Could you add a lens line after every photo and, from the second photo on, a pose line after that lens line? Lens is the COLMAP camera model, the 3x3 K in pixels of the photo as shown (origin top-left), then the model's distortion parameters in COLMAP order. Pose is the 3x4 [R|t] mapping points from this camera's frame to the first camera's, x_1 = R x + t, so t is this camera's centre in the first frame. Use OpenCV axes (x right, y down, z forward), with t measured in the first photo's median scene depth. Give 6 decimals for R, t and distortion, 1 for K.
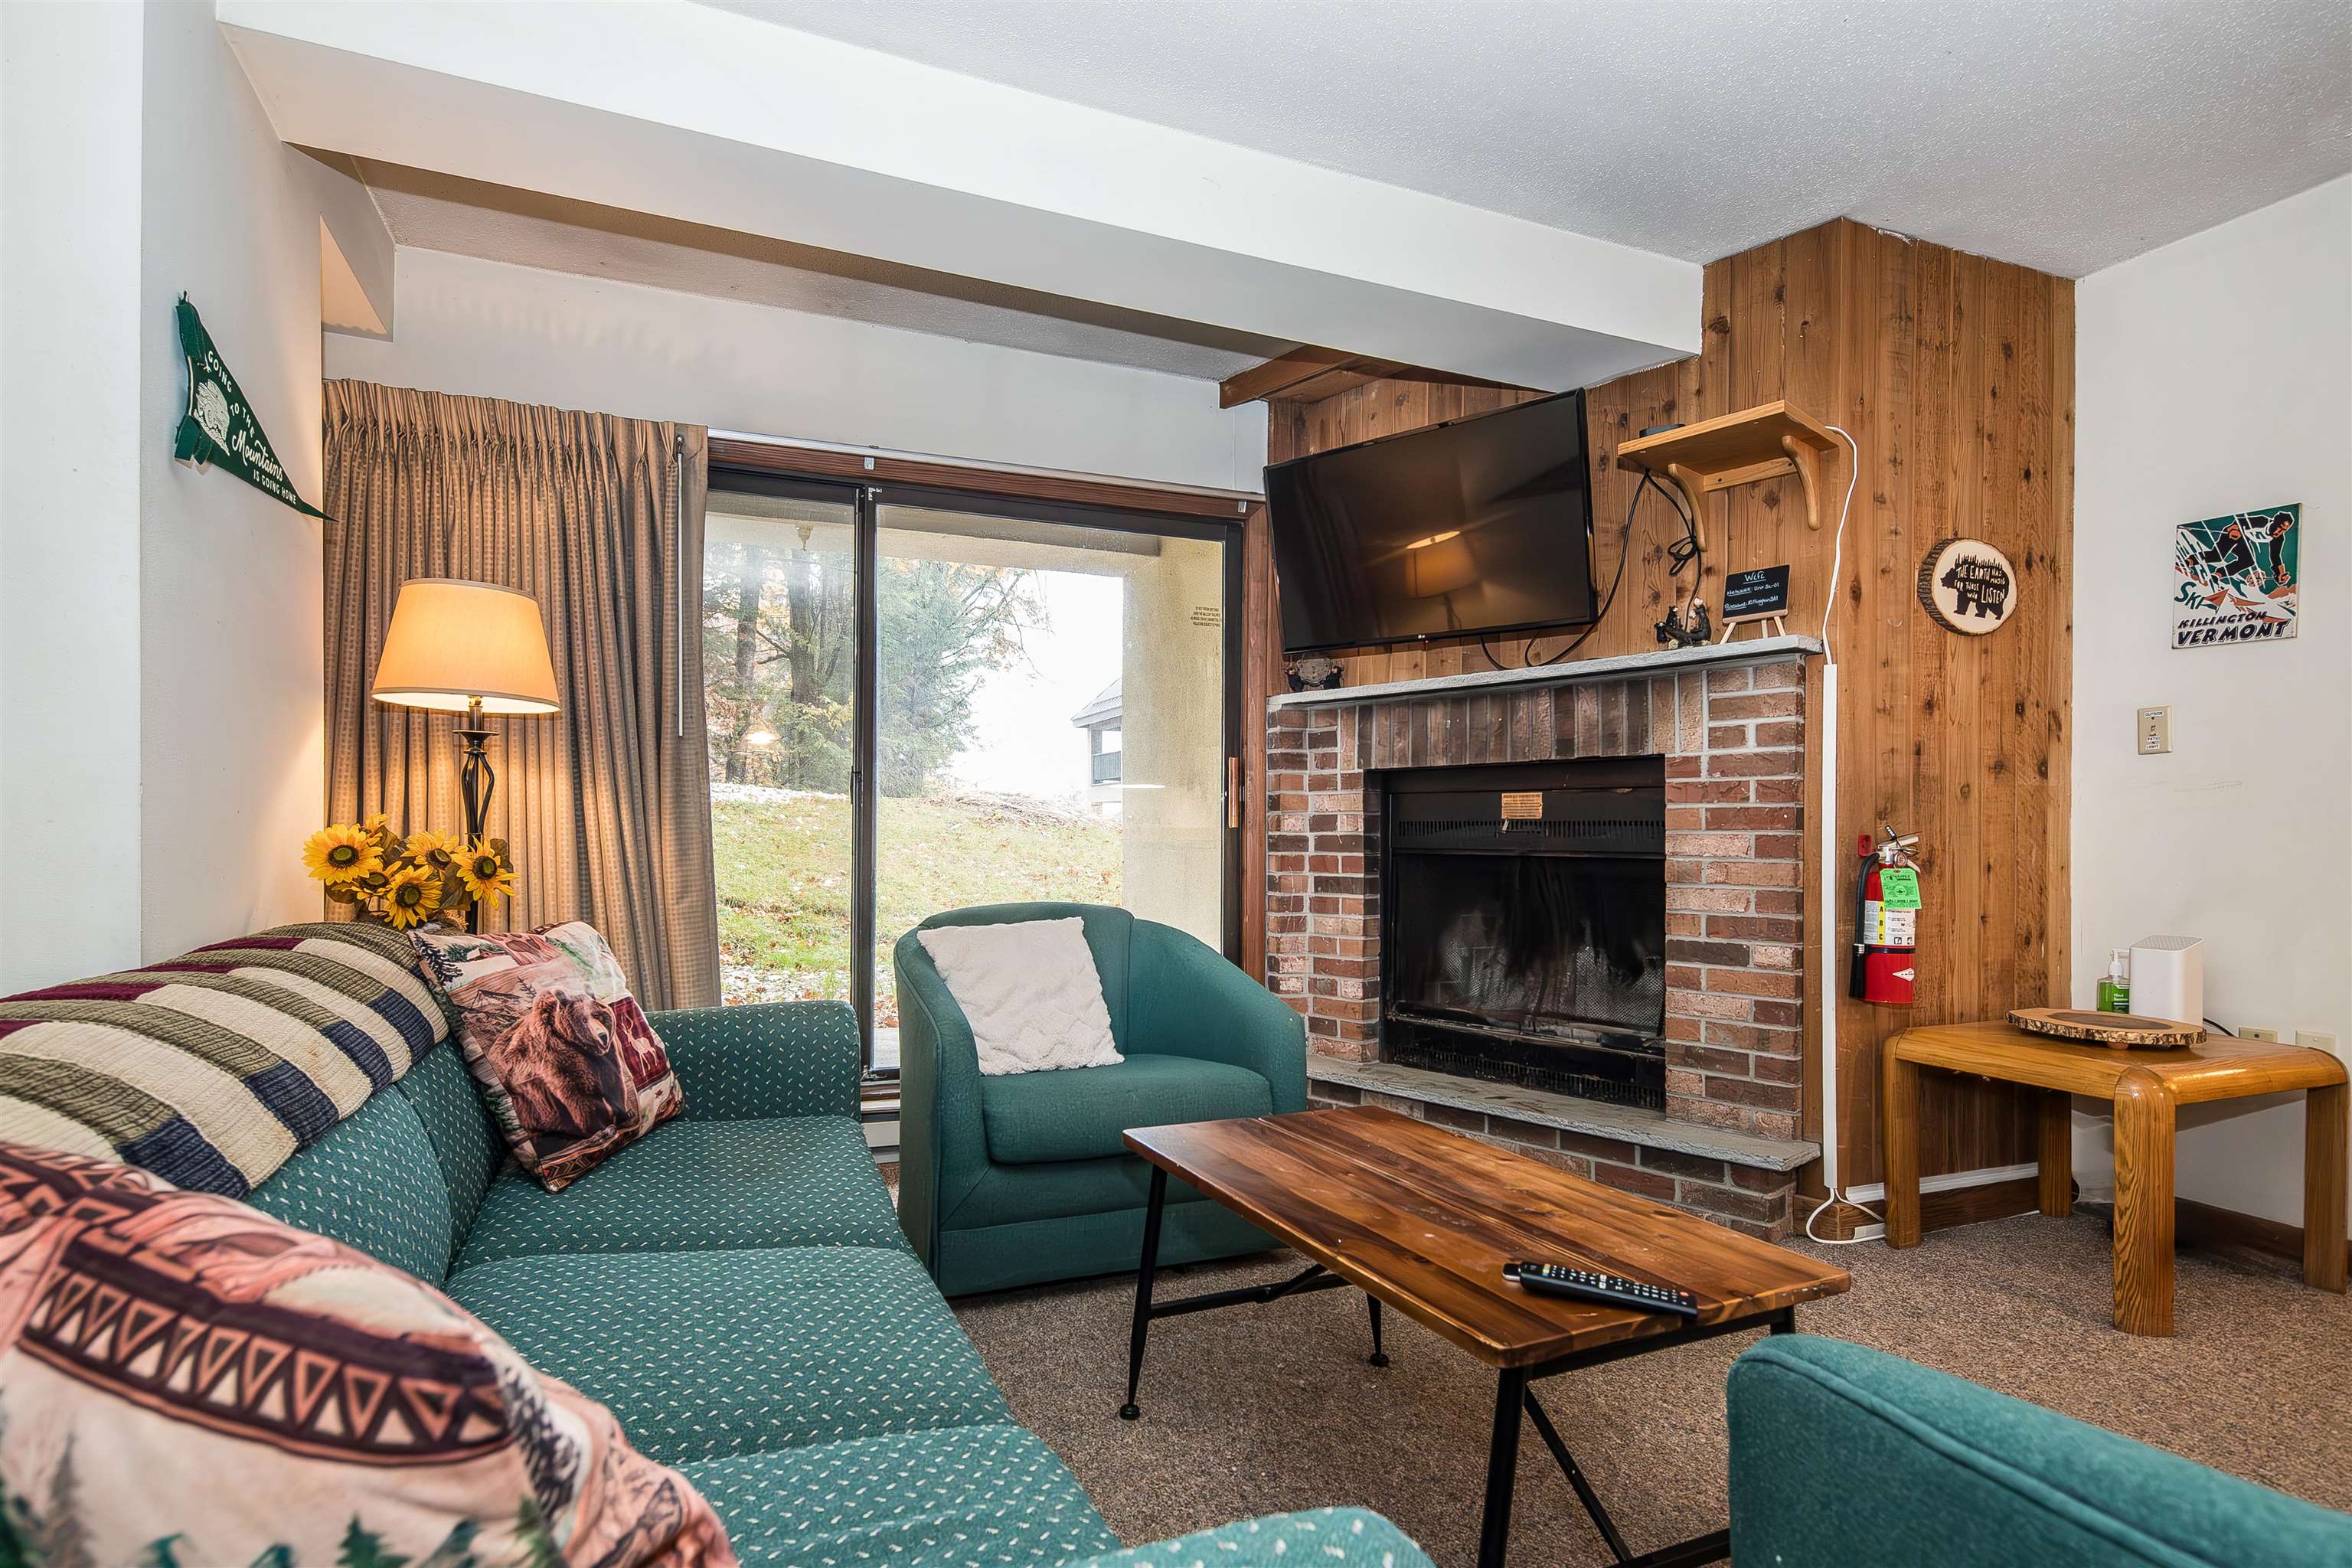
lens RADIAL K [[1174.8, 0, 1124.4], [0, 1174.8, 841.8], [0, 0, 1]] dist [0.006350, 0.000060]
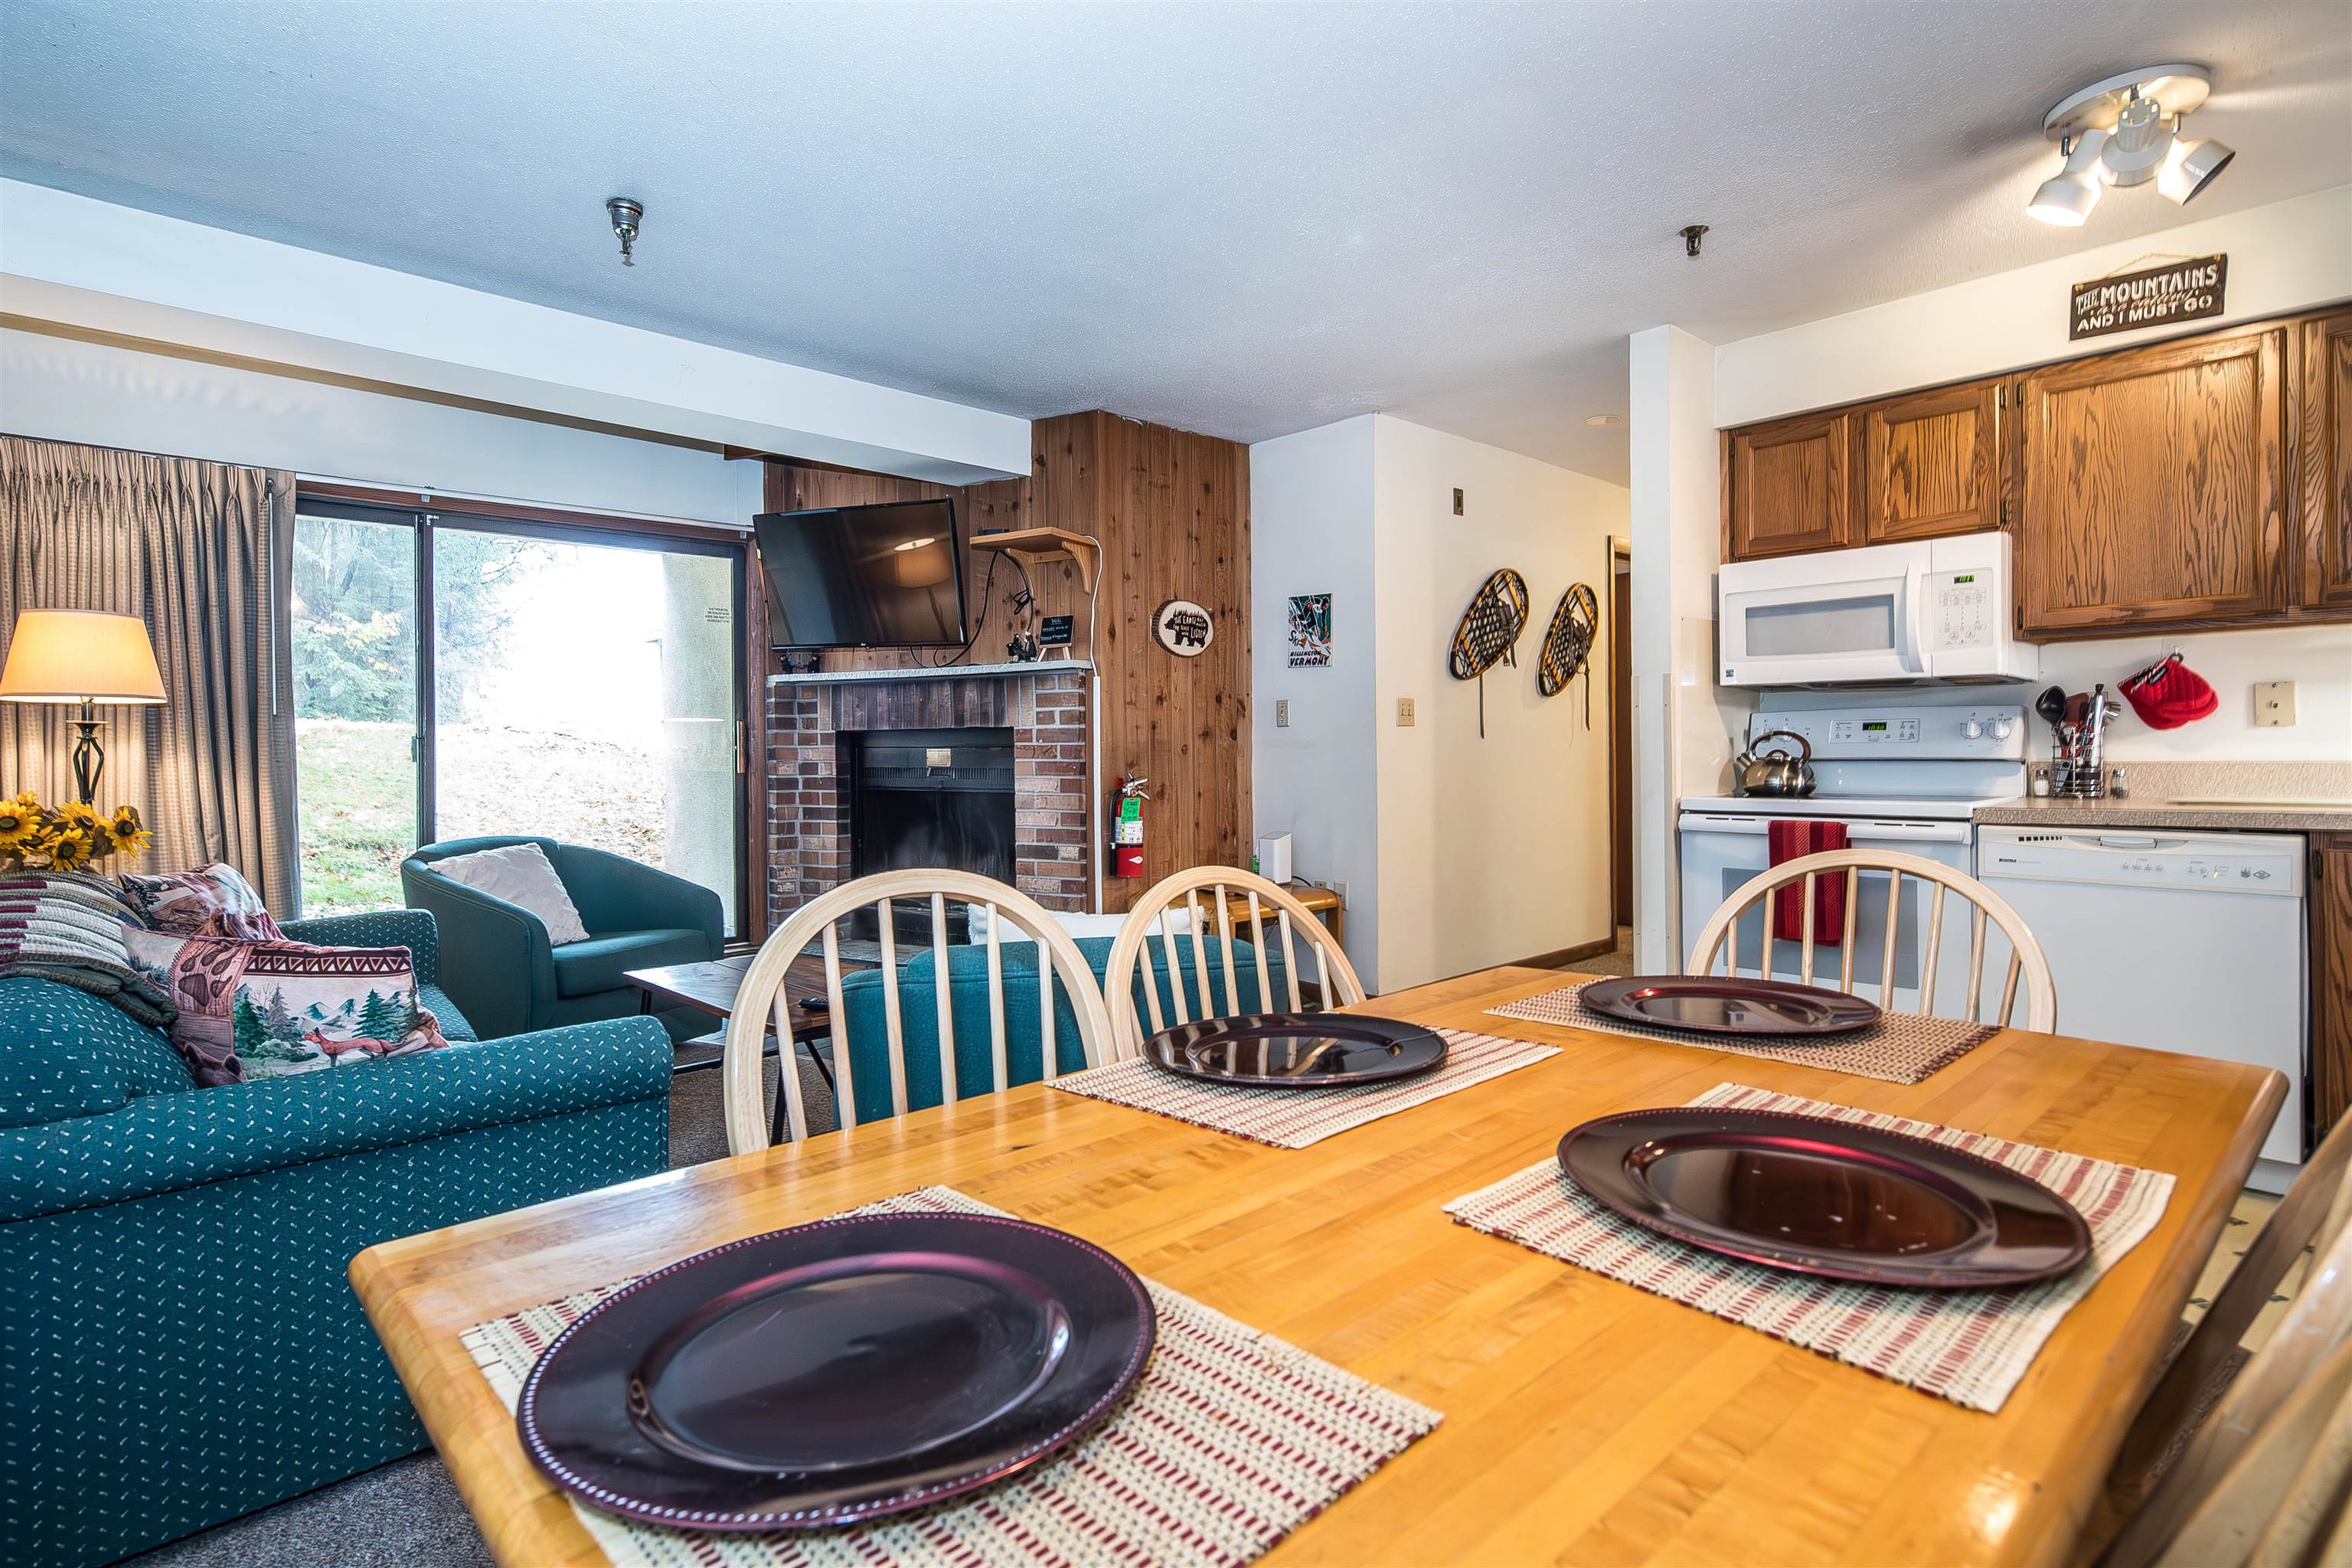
lens RADIAL K [[1174.8, 0, 1148.4], [0, 1174.8, 762.2], [0, 0, 1]] dist [0.006350, 0.000060]
pose [[0.935883, -0.015137, 0.351985, 0.073887], [0.012428, 0.999873, 0.009956, -0.041786], [-0.352091, -0.004943, 0.935953, -0.550998]]
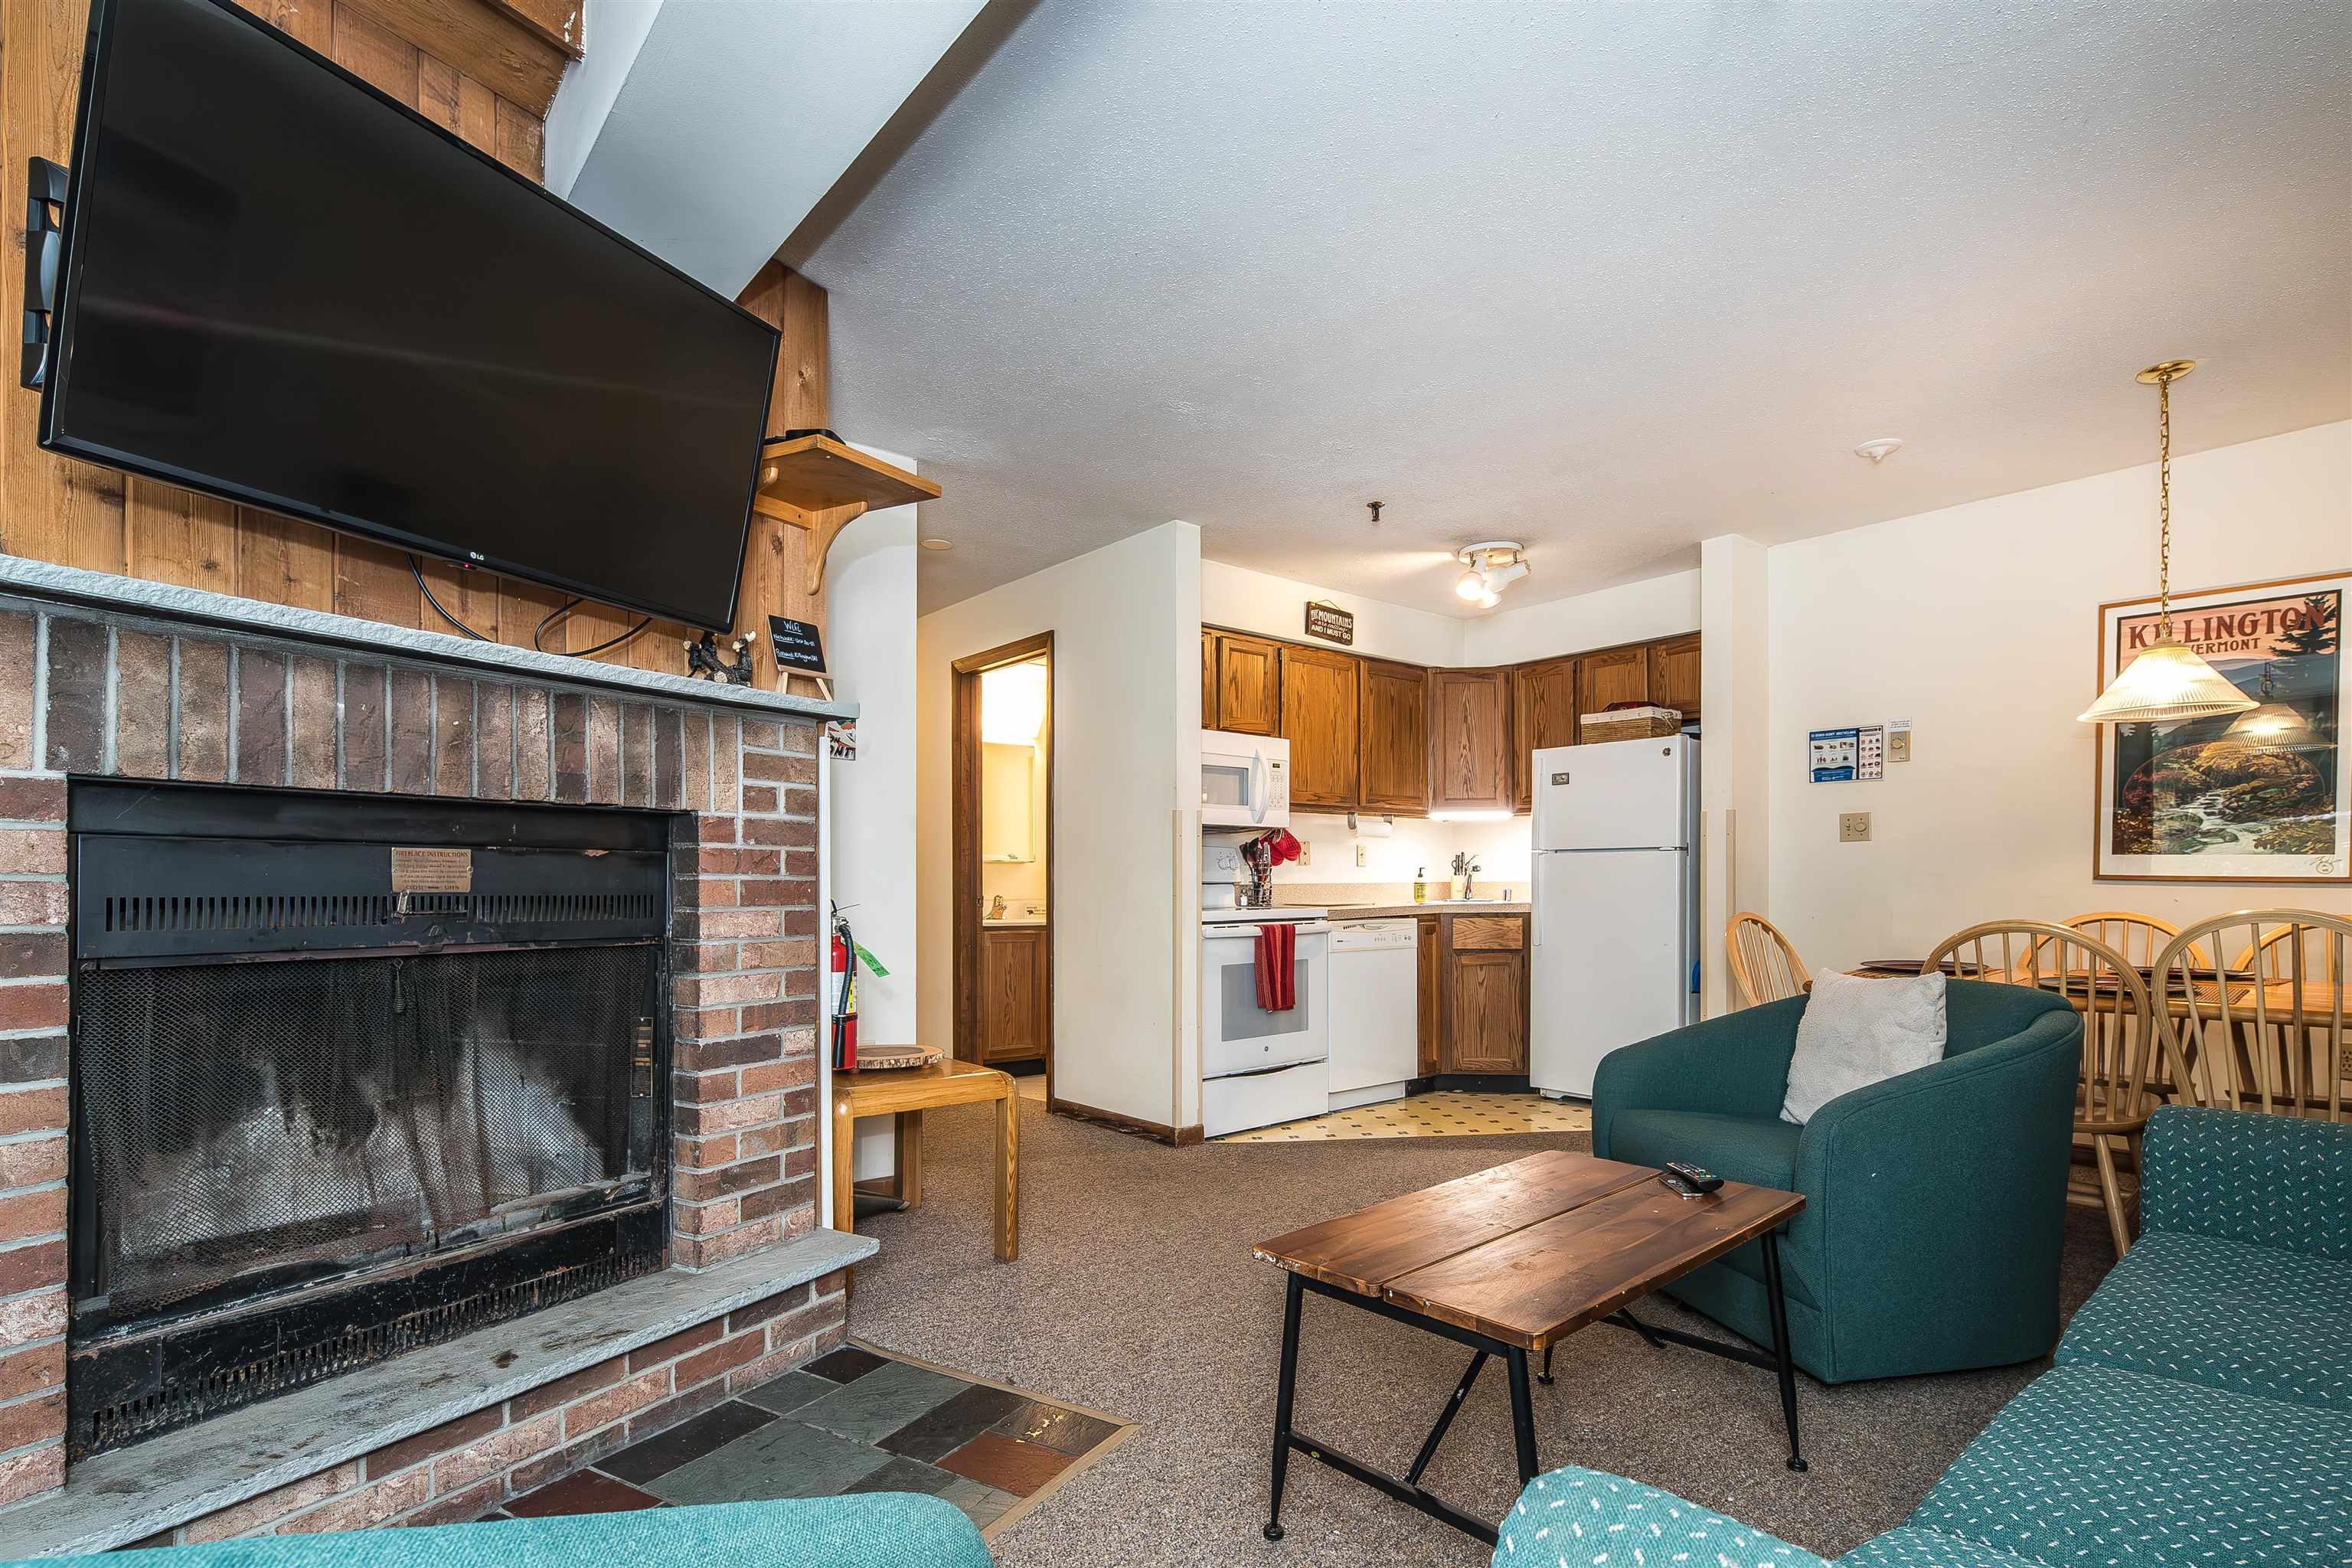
lens RADIAL K [[1174.8, 0, 1283.8], [0, 1174.8, 882.5], [0, 0, 1]] dist [0.006350, 0.000060]
pose [[-0.385022, -0.001144, 0.922907, -0.431932], [0.004899, 0.999983, 0.003283, -0.027696], [-0.922894, 0.005785, -0.385010, 0.959743]]
